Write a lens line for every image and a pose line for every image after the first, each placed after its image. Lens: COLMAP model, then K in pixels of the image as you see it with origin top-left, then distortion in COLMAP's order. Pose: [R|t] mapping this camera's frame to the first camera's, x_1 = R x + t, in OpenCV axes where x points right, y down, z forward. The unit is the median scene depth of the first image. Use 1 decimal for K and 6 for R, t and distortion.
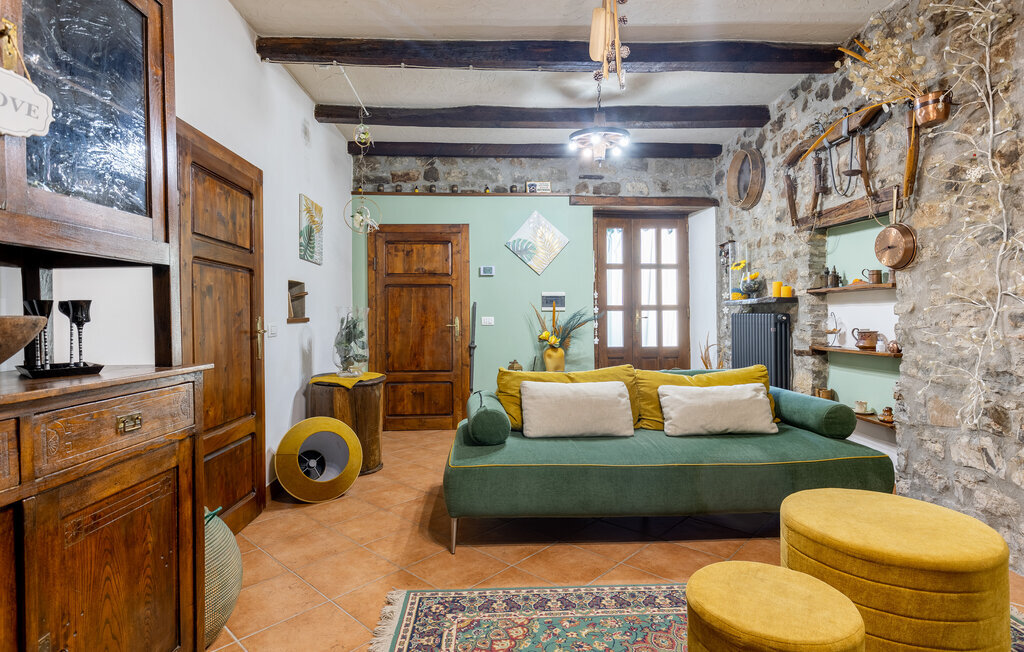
lens RADIAL K [[521.4, 0, 510.1], [0, 521.4, 319.4], [0, 0, 1]] dist [-0.000002, 0.000270]
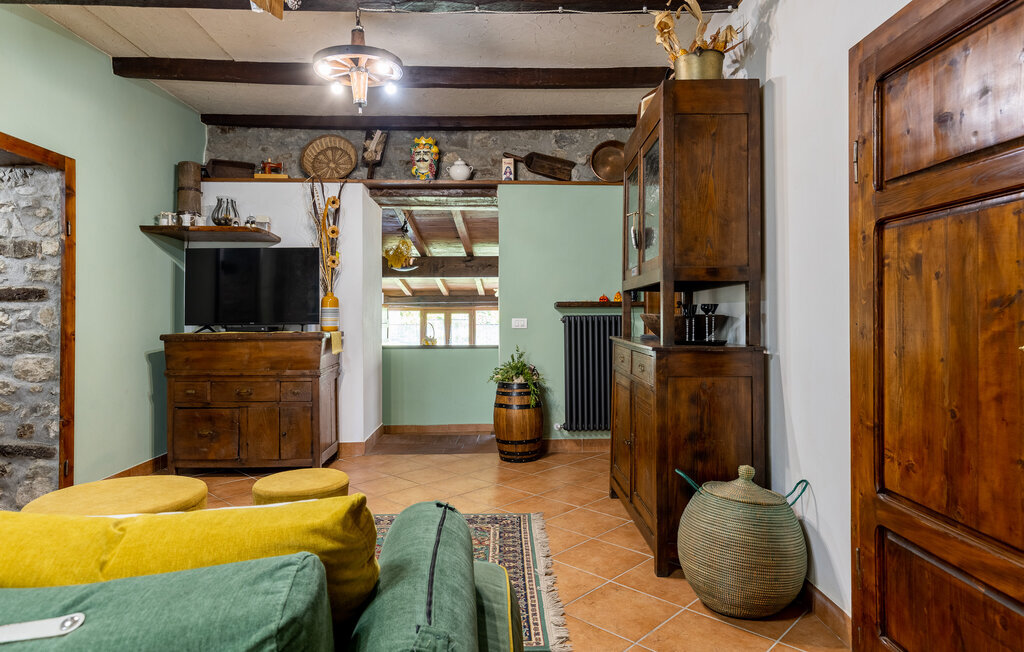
lens RADIAL K [[600.1, 0, 513.2], [0, 600.1, 315.9], [0, 0, 1]] dist [-0.000398, 0.002201]
pose [[-0.999759, 0.016725, 0.014239, -0.120298], [0.016842, 0.999825, 0.008128, -0.009864], [-0.014101, 0.008366, -0.999866, 1.441028]]
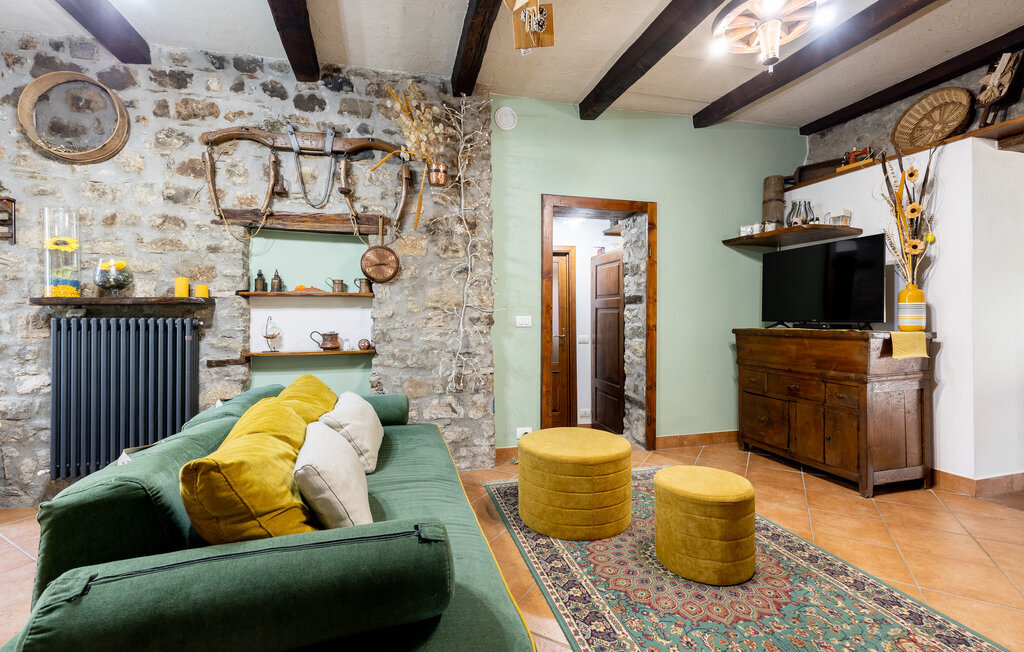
lens RADIAL K [[458.9, 0, 513.3], [0, 458.9, 319.0], [0, 0, 1]] dist [0.003661, -0.000414]
pose [[-0.229955, 0.005504, 0.973186, -0.402202], [0.013793, 0.999902, -0.002396, -0.001143], [-0.973103, 0.012872, -0.230009, 0.935208]]
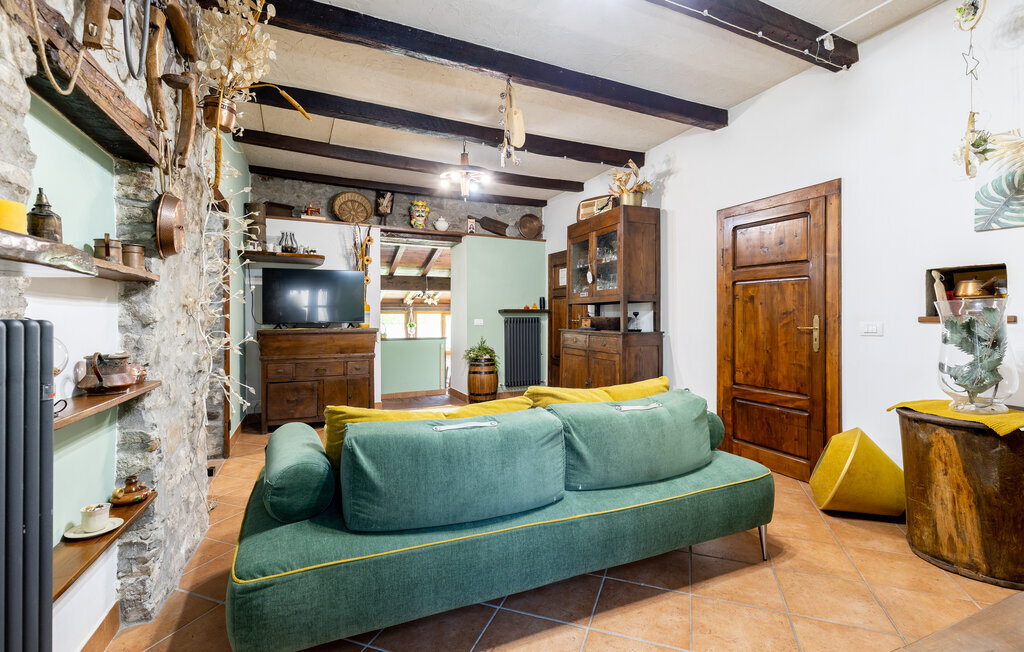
lens RADIAL K [[458.9, 0, 511.8], [0, 458.9, 320.5], [0, 0, 1]] dist [0.003661, -0.000414]
pose [[-0.923486, 0.016597, -0.383273, 0.551071], [0.010096, 0.999769, 0.018968, -0.020507], [0.383499, 0.013647, -0.923440, 1.738808]]
